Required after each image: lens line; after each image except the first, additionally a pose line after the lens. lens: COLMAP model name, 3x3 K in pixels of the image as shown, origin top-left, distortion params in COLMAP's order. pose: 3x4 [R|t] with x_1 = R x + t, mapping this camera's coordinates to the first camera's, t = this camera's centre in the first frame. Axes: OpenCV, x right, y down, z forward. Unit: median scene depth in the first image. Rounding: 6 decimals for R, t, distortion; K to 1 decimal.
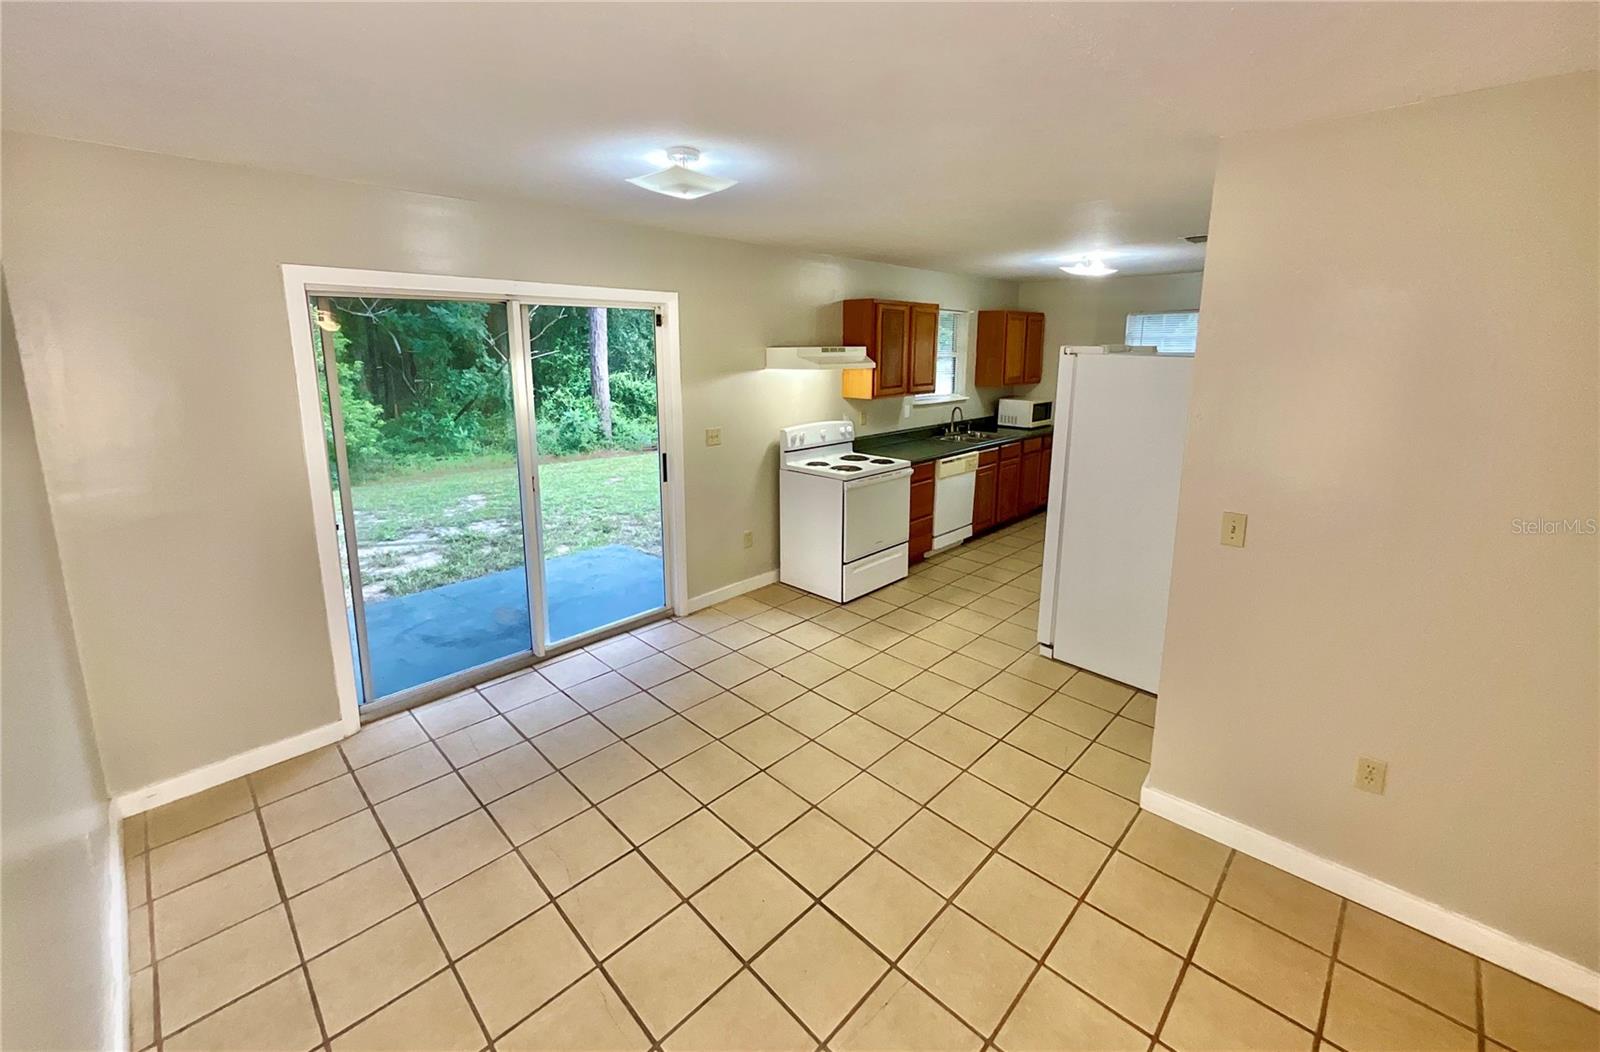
lens RADIAL K [[649.1, 0, 800.4], [0, 649.1, 458.6], [0, 0, 1]] dist [0.000933, 0.000282]
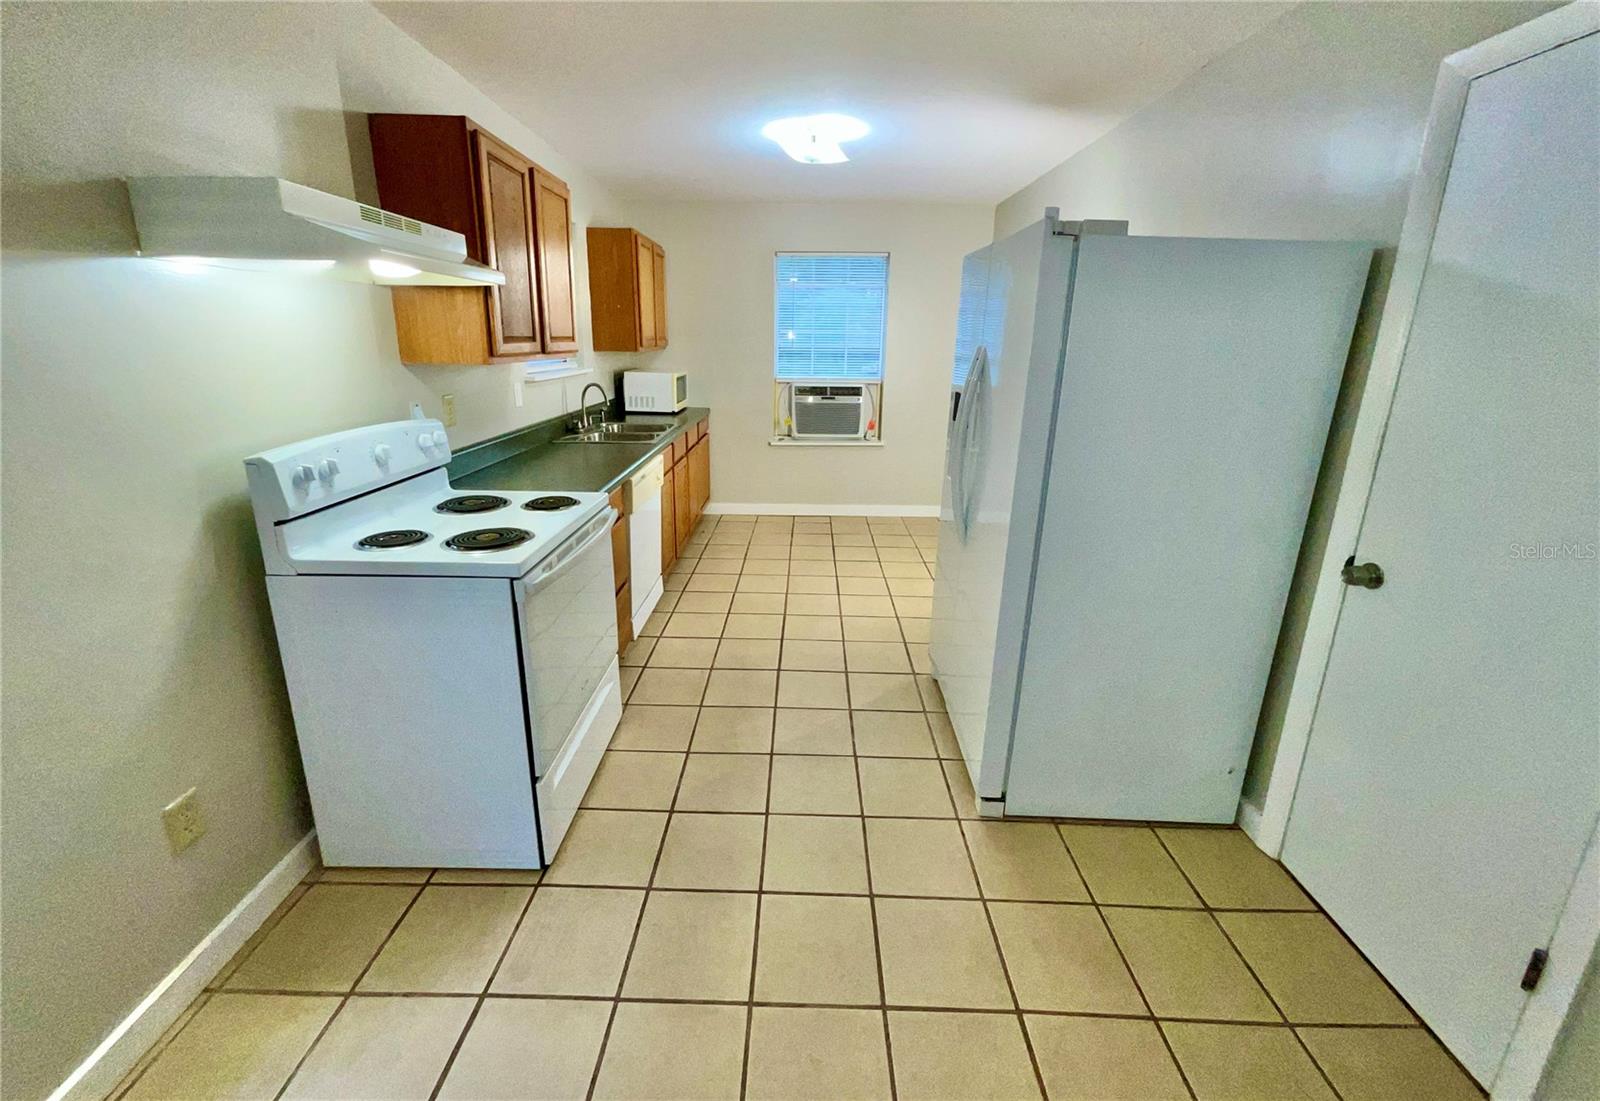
lens RADIAL K [[646.7, 0, 800.4], [0, 646.7, 503.3], [0, 0, 1]] dist [-0.004327, 0.000087]
pose [[0.720055, -0.160521, 0.675096, -0.047805], [0.101481, 0.986776, 0.126392, -0.031386], [-0.686457, -0.022499, 0.726823, 0.524535]]
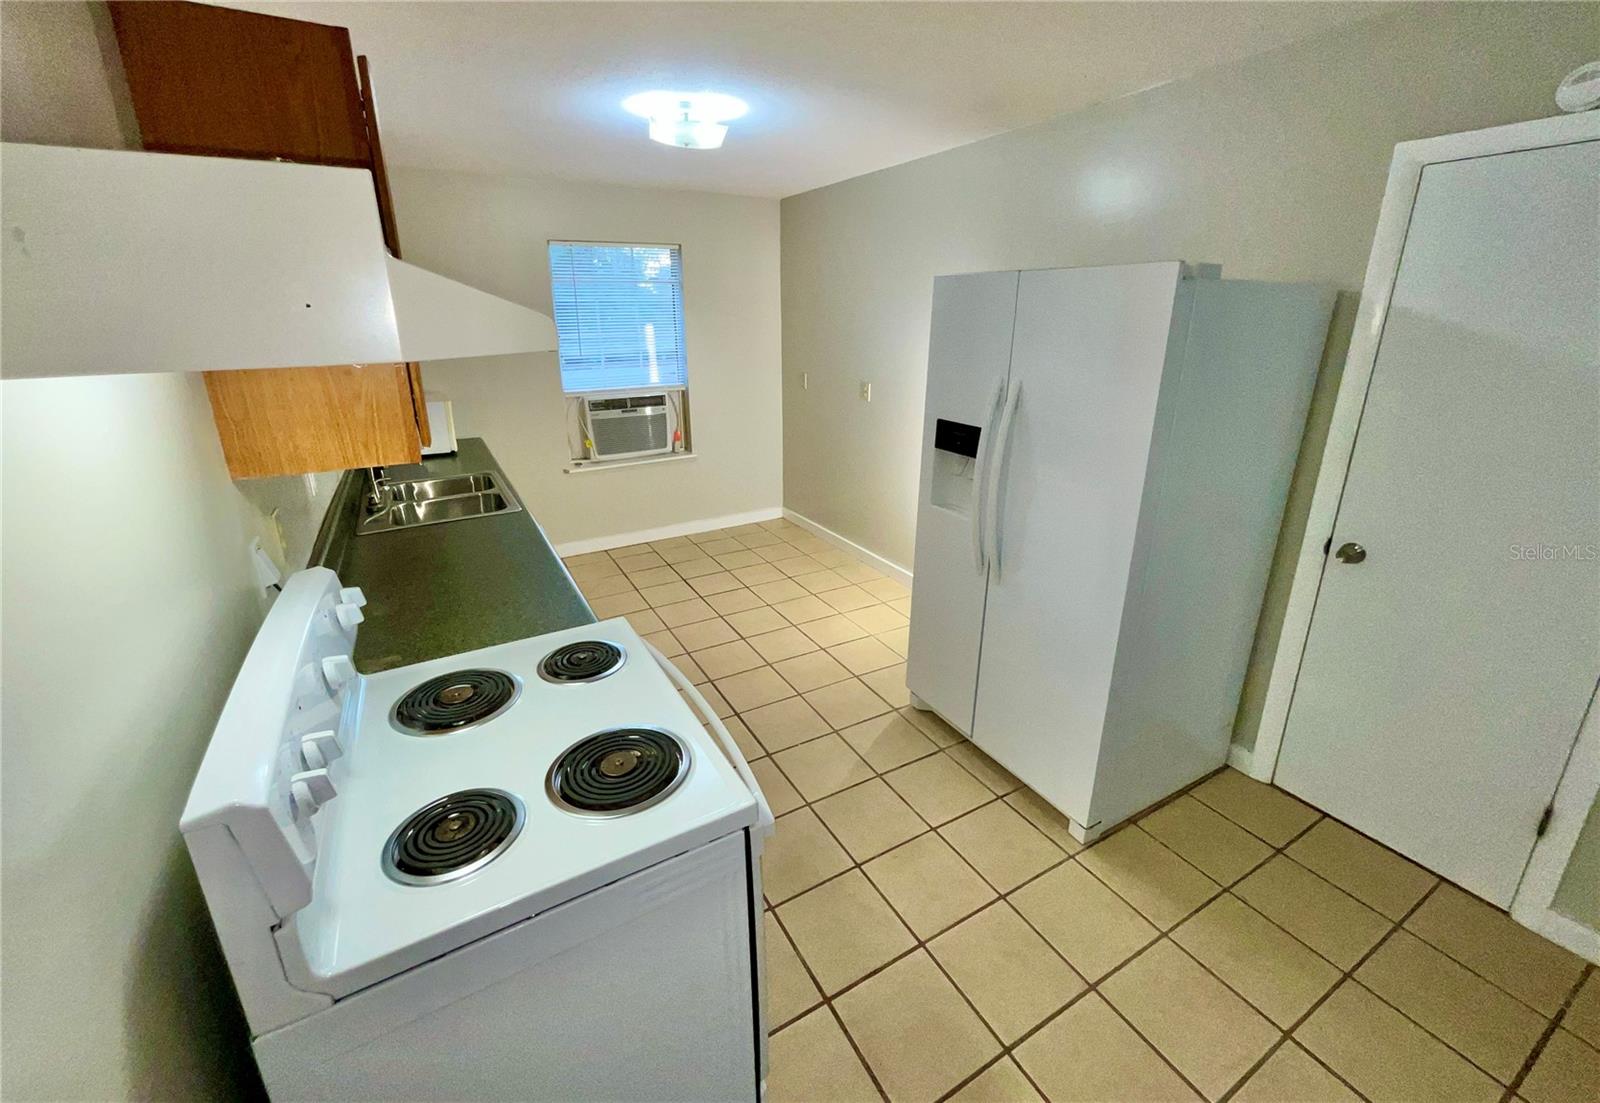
lens RADIAL K [[646.7, 0, 794.0], [0, 646.7, 505.5], [0, 0, 1]] dist [-0.004327, 0.000087]
pose [[0.278478, -0.274960, 0.920243, -0.093113], [0.170067, 0.957121, 0.234514, -0.107830], [-0.945266, 0.091196, 0.313298, 0.759179]]
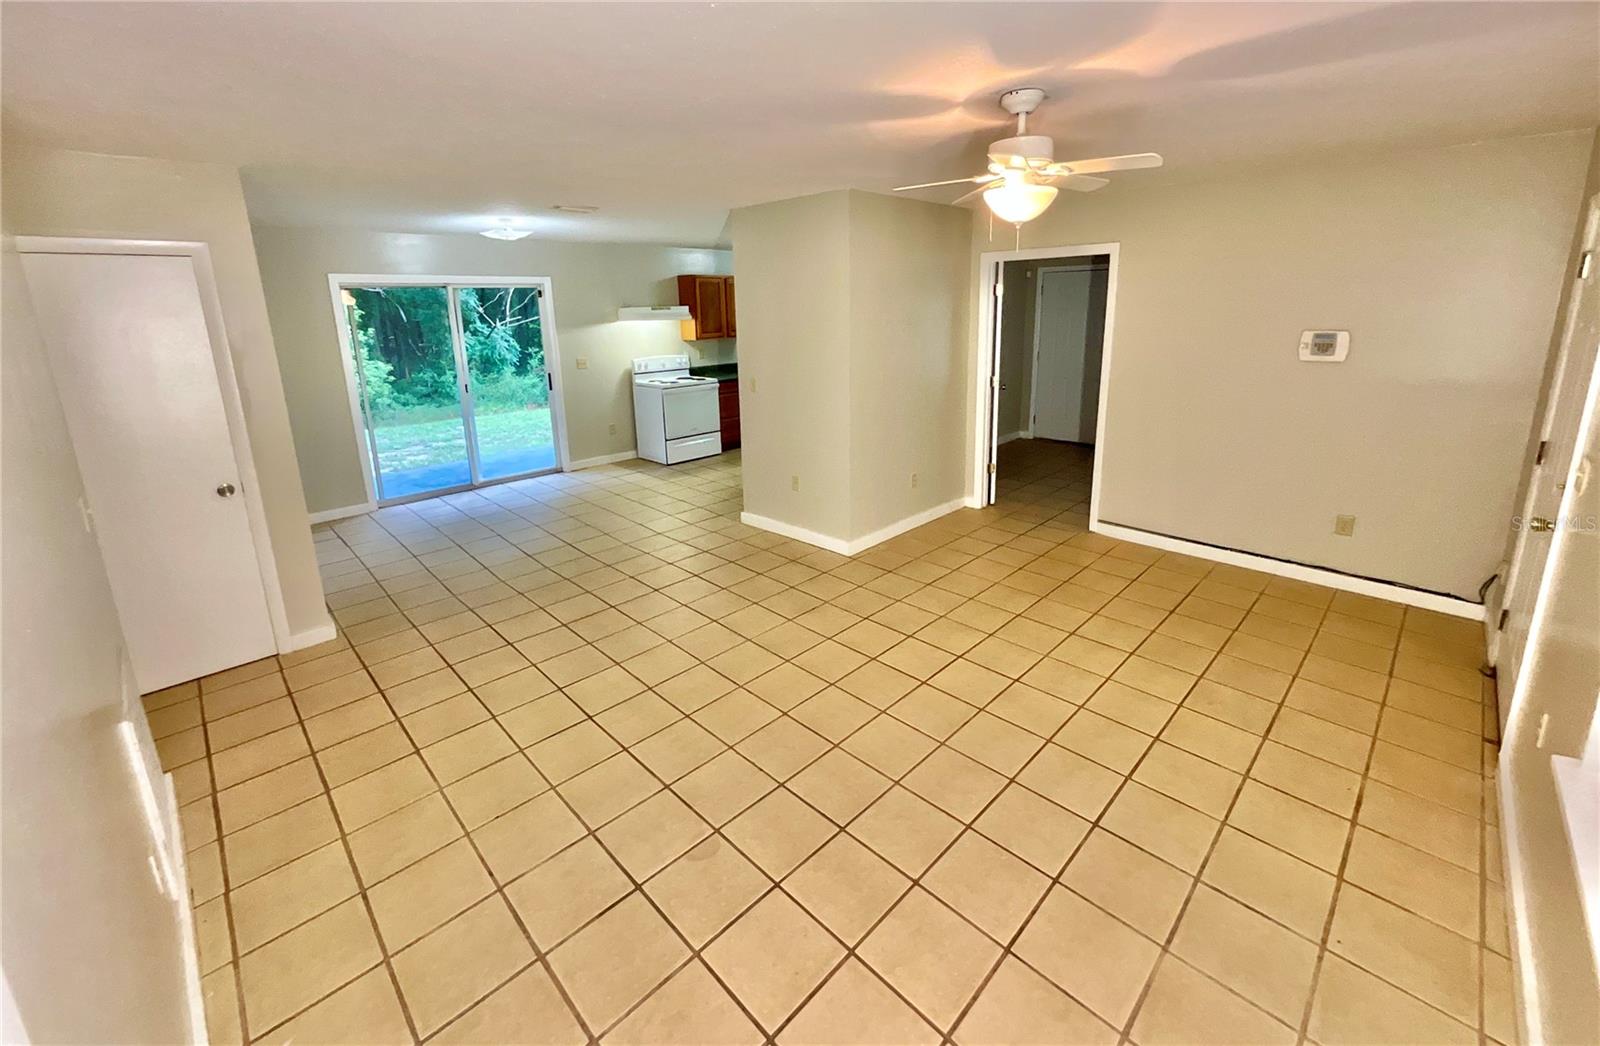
lens RADIAL K [[649.4, 0, 802.1], [0, 649.4, 454.2], [0, 0, 1]] dist [-0.007265, -0.000372]
pose [[0.999605, -0.020351, -0.019376, 0.379343], [0.021320, 0.998461, 0.051203, 0.104047], [0.018304, -0.051596, 0.998500, -0.543599]]
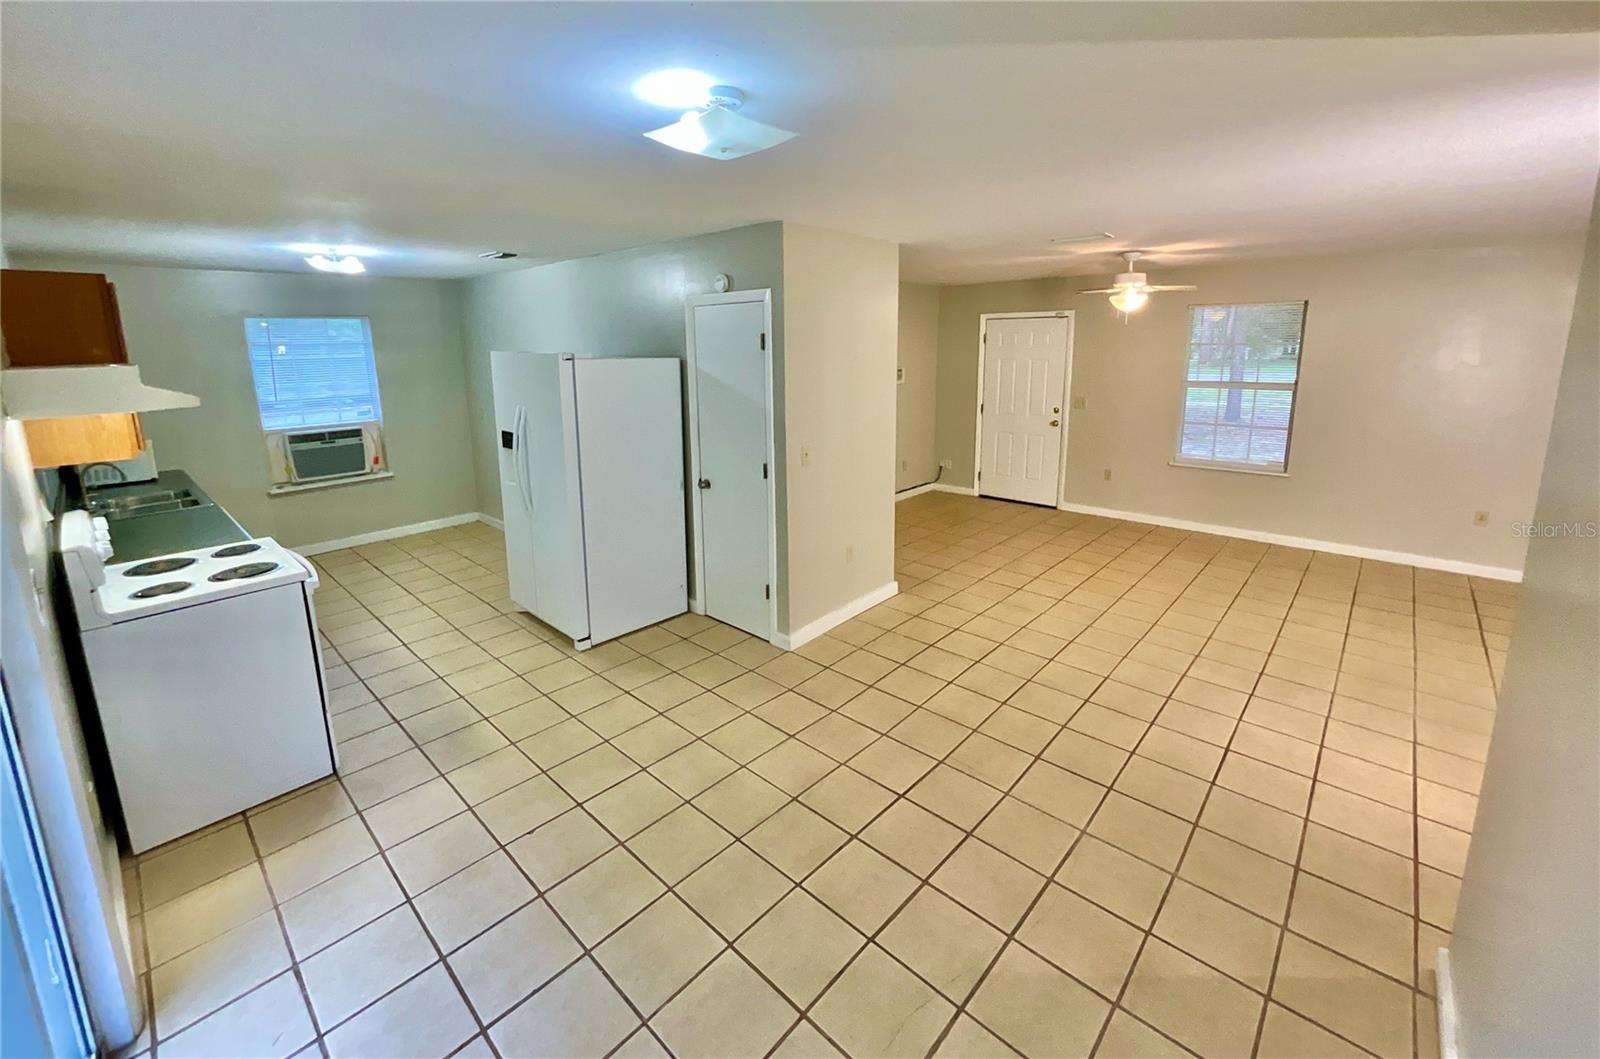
lens RADIAL K [[649.1, 0, 798.5], [0, 649.1, 461.4], [0, 0, 1]] dist [0.000933, 0.000282]
pose [[-0.031345, -0.179654, 0.983230, -0.443029], [0.185391, 0.965599, 0.182342, -0.083962], [-0.982165, 0.187997, 0.003040, 0.439395]]
